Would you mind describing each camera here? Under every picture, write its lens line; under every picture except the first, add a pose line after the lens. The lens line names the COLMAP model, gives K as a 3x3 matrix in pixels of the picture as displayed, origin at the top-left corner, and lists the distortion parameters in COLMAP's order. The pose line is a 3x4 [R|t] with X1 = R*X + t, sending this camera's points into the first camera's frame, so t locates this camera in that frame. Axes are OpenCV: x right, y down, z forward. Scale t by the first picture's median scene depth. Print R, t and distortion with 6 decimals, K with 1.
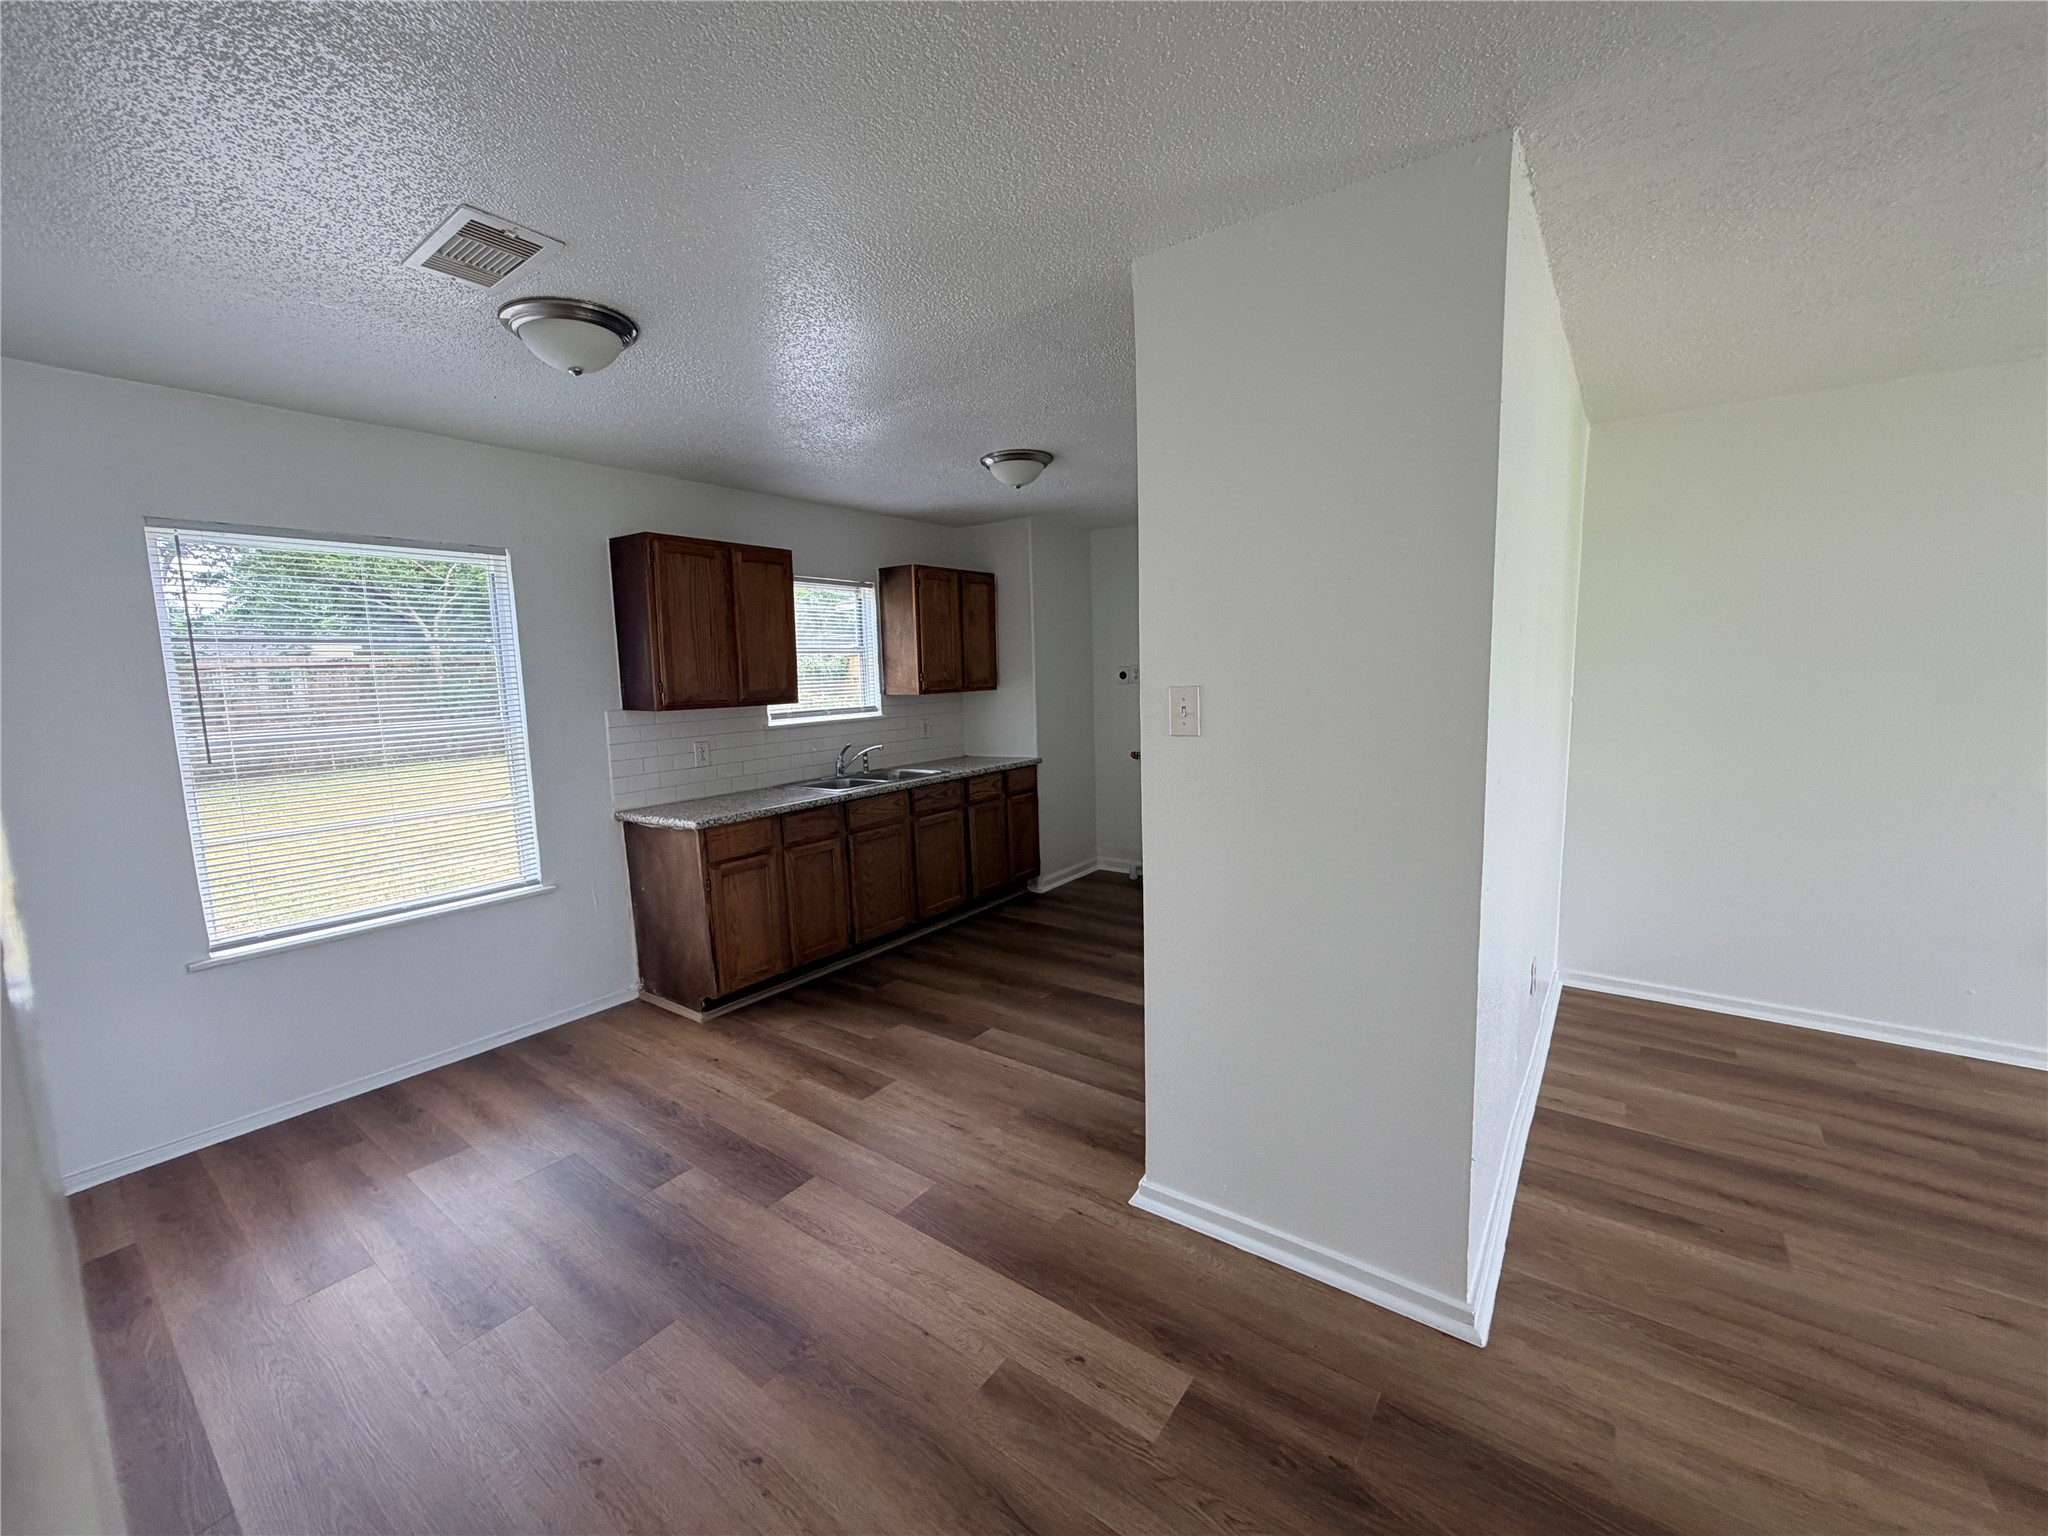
lens RADIAL K [[817.4, 0, 1019.7], [0, 817.4, 768.0], [0, 0, 1]] dist [0.000125, 0.000244]
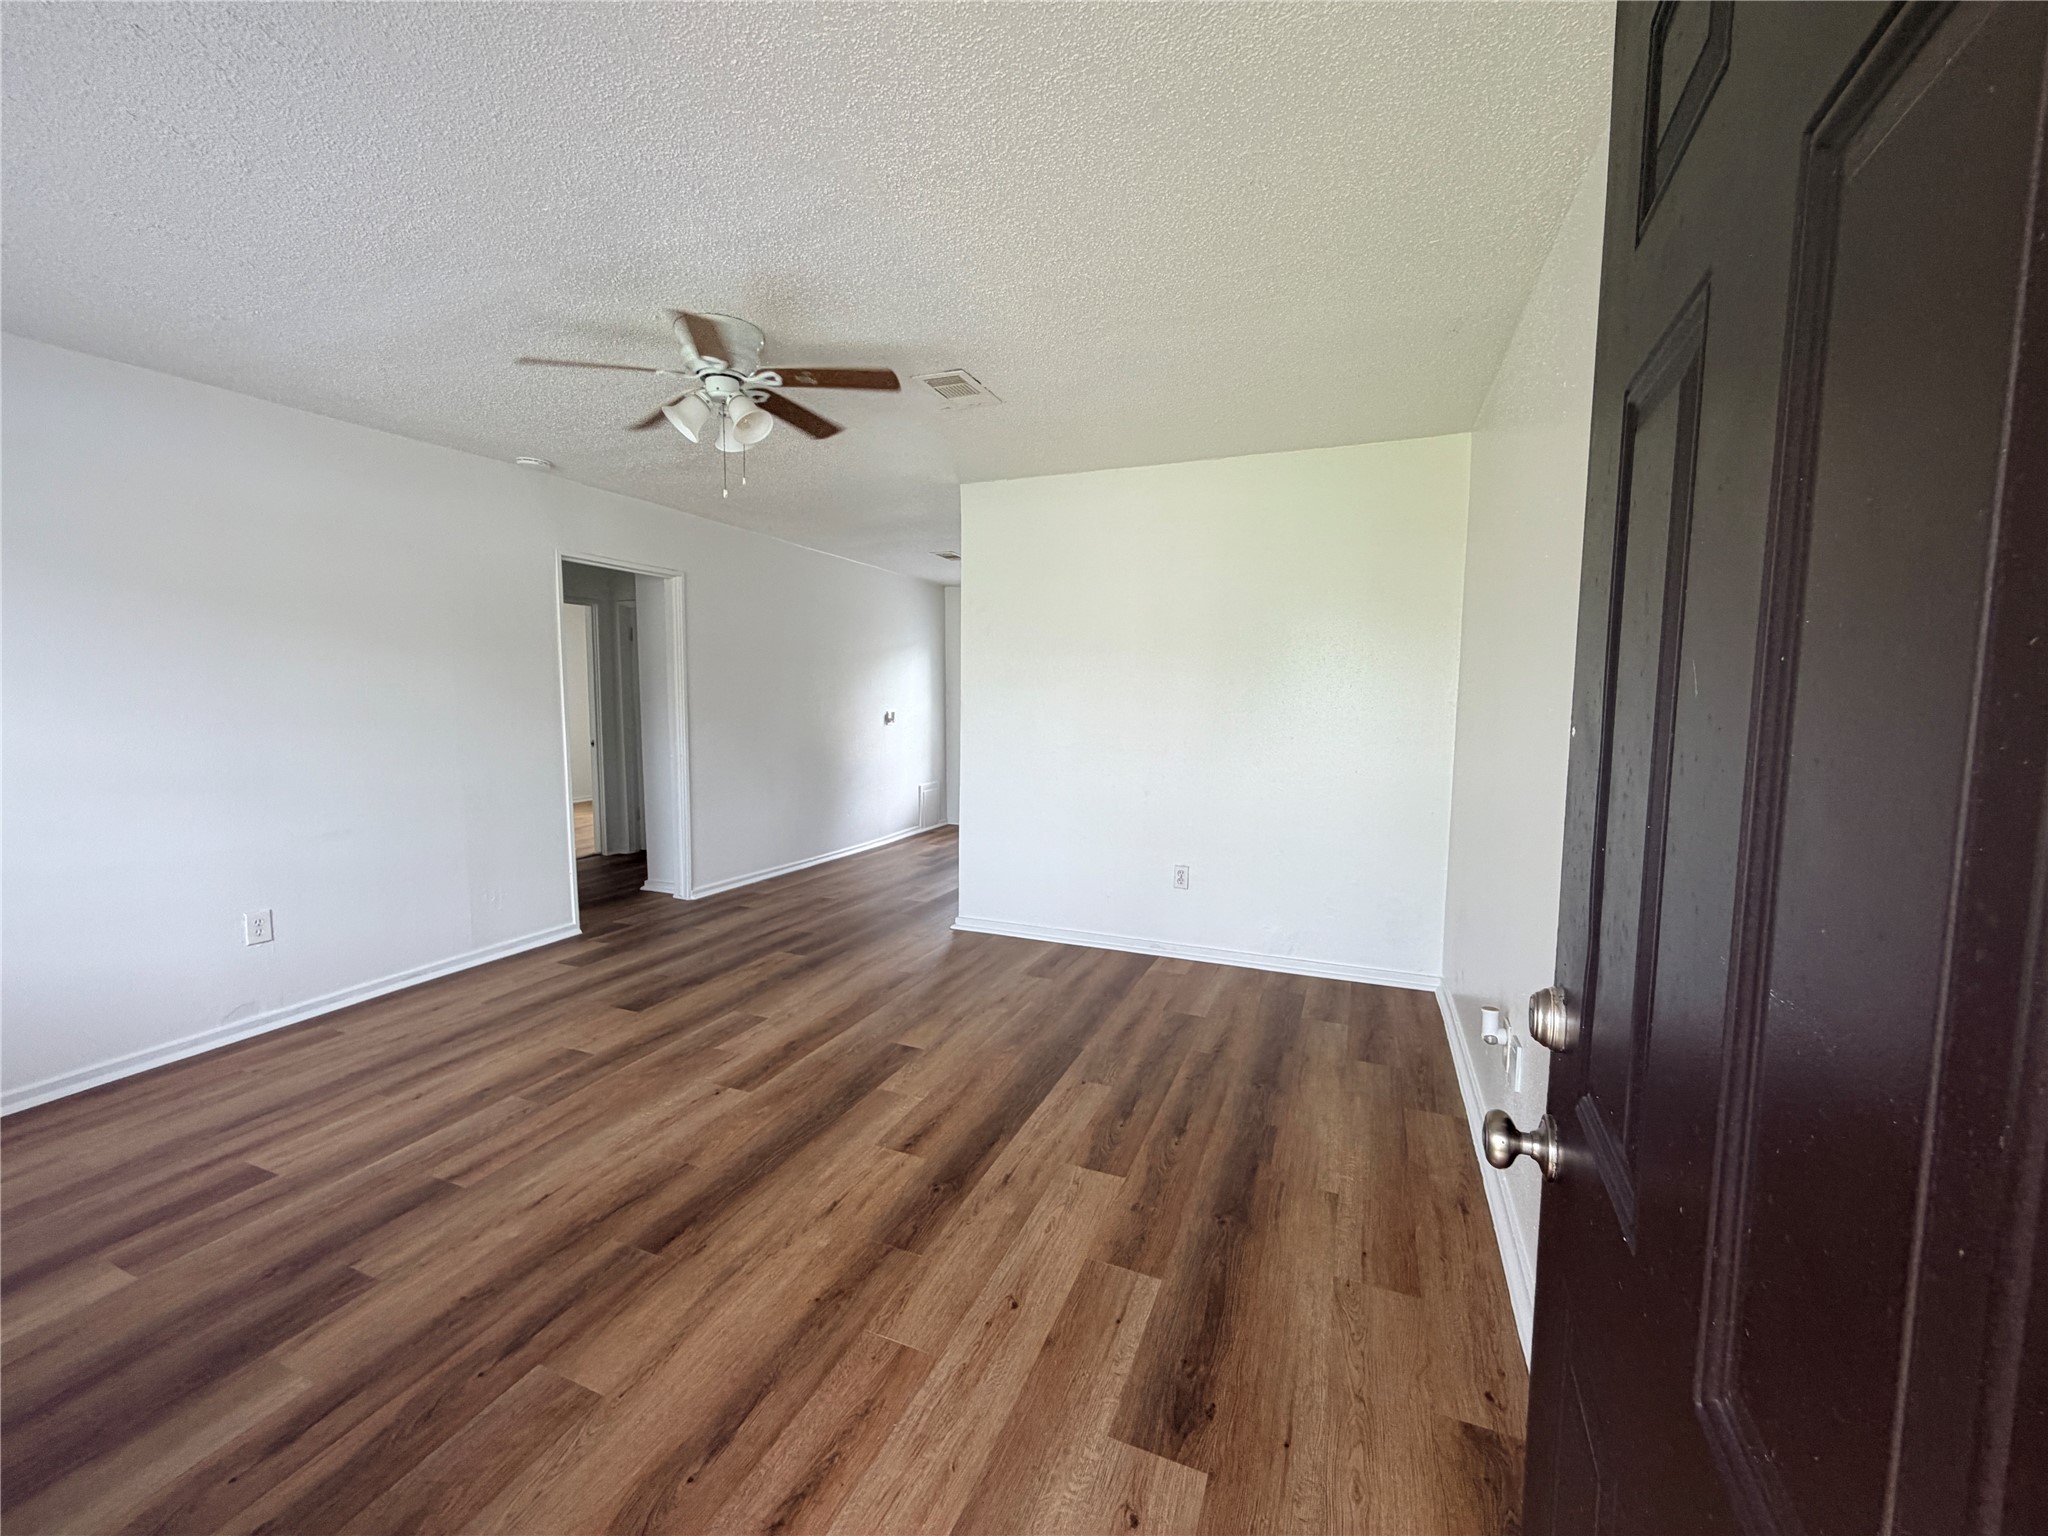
lens RADIAL K [[817.4, 0, 1019.7], [0, 817.4, 768.0], [0, 0, 1]] dist [0.000125, 0.000244]
pose [[0.243620, 0.107952, -0.963844, 1.453860], [-0.126862, 0.988795, 0.078681, -0.017272], [0.961538, 0.103107, 0.254586, 0.230908]]
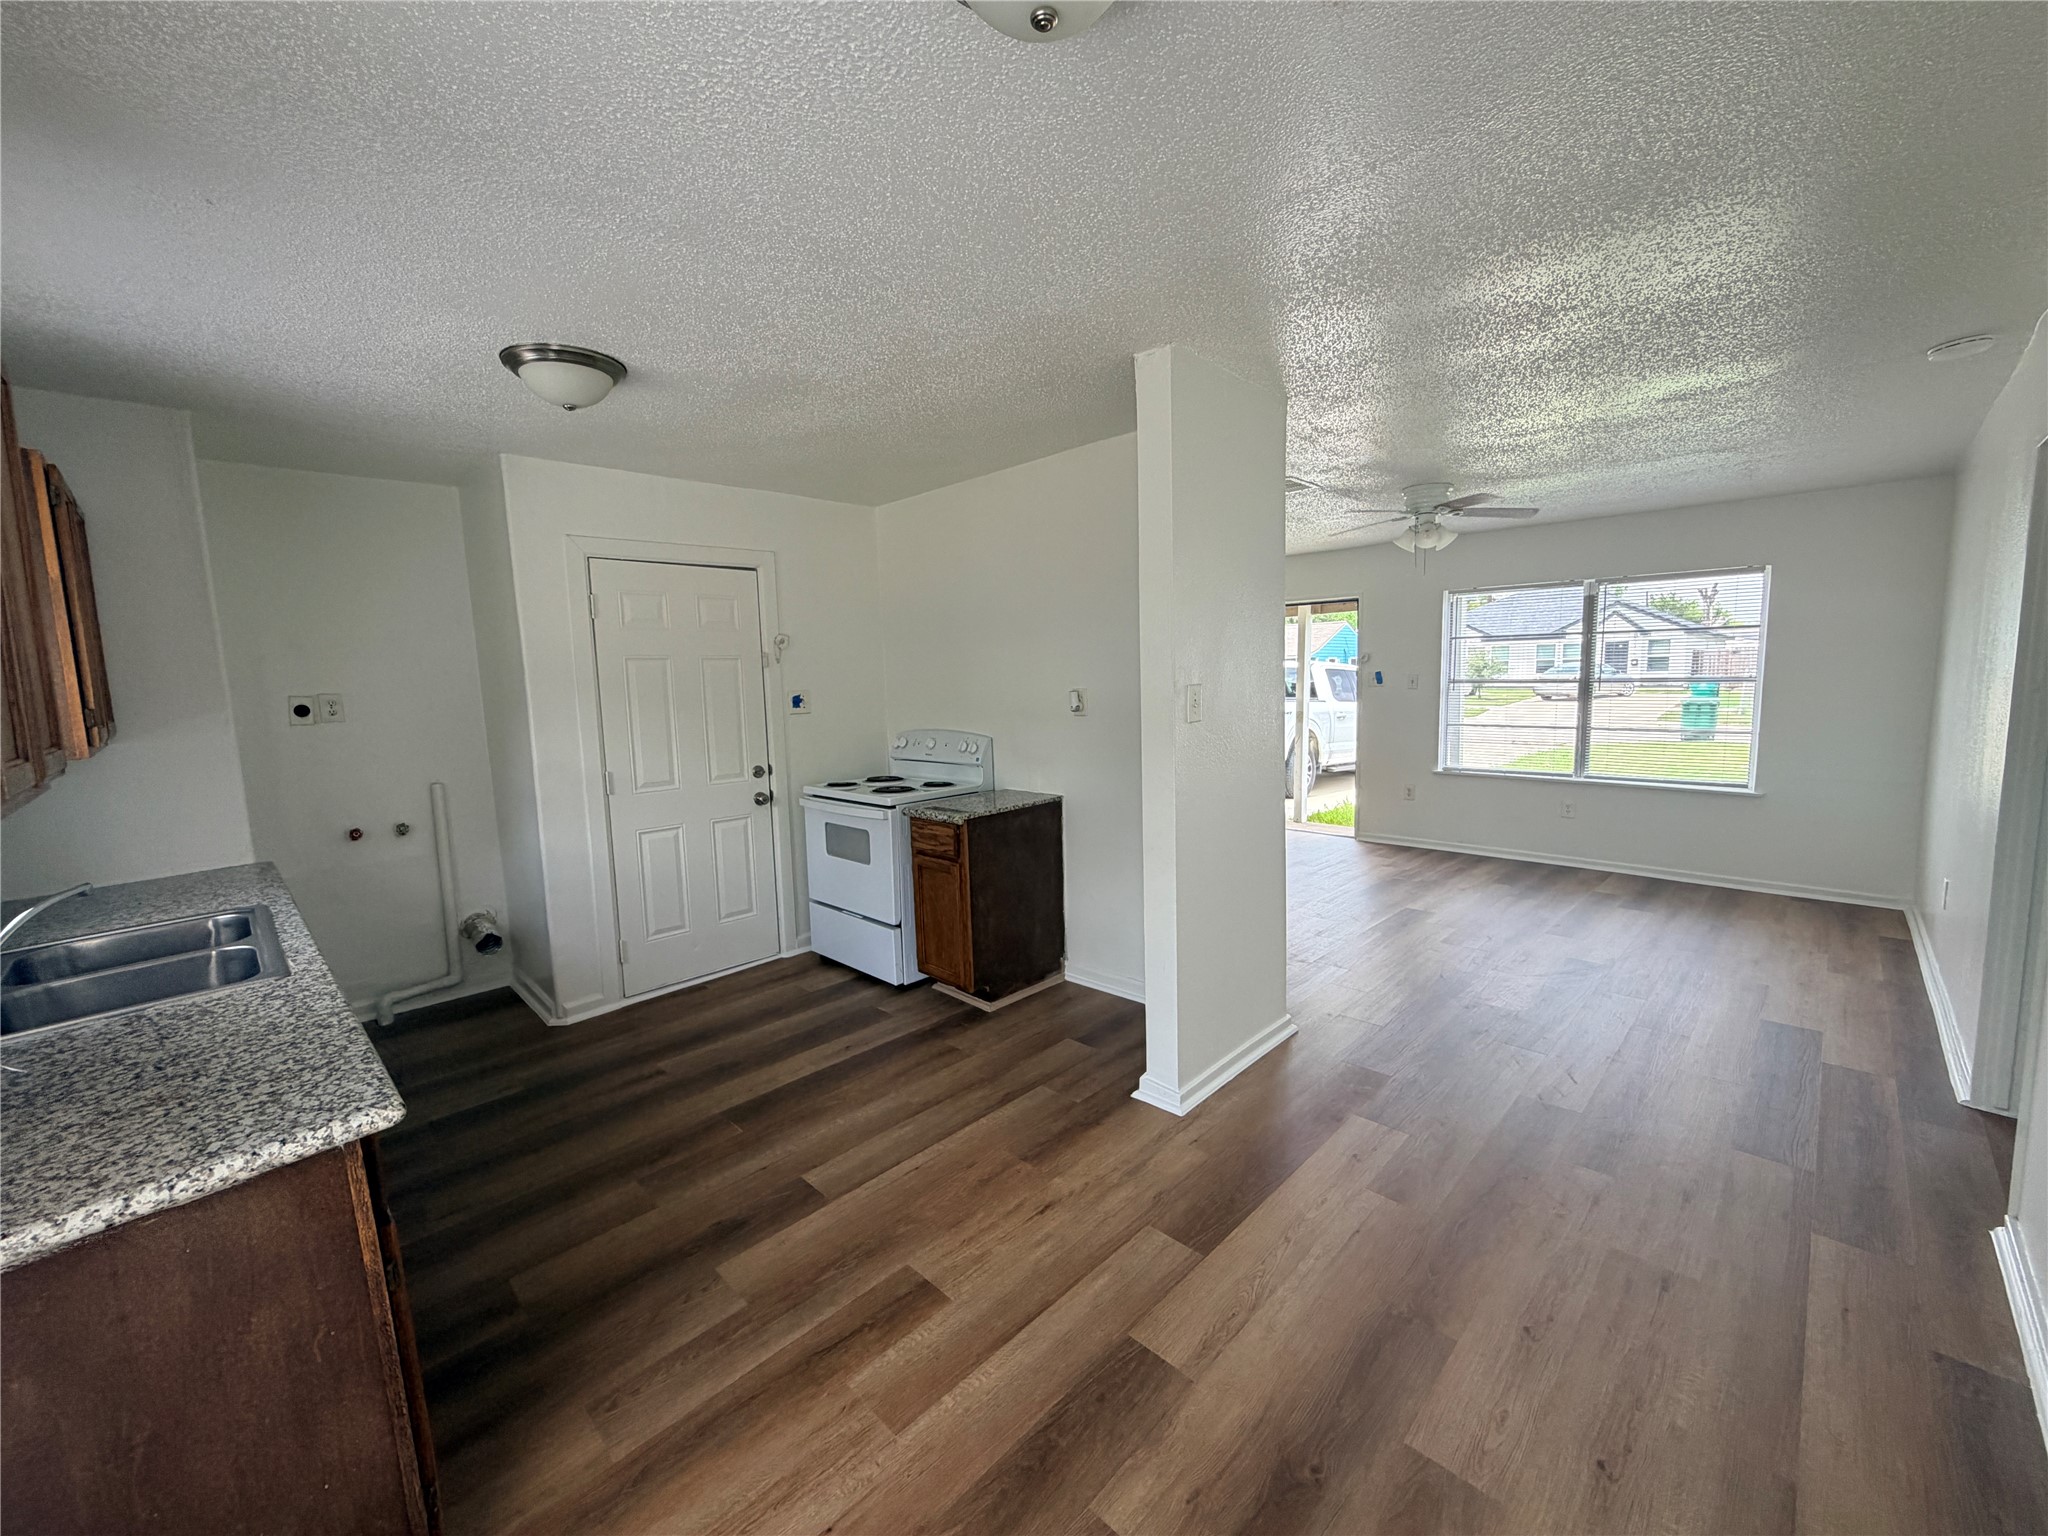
lens RADIAL K [[817.4, 0, 1019.7], [0, 817.4, 768.0], [0, 0, 1]] dist [0.000125, 0.000244]
pose [[0.138324, -0.095219, 0.985799, -0.624687], [0.147176, 0.986292, 0.074616, -0.057843], [-0.979390, 0.134765, 0.150442, 0.595674]]
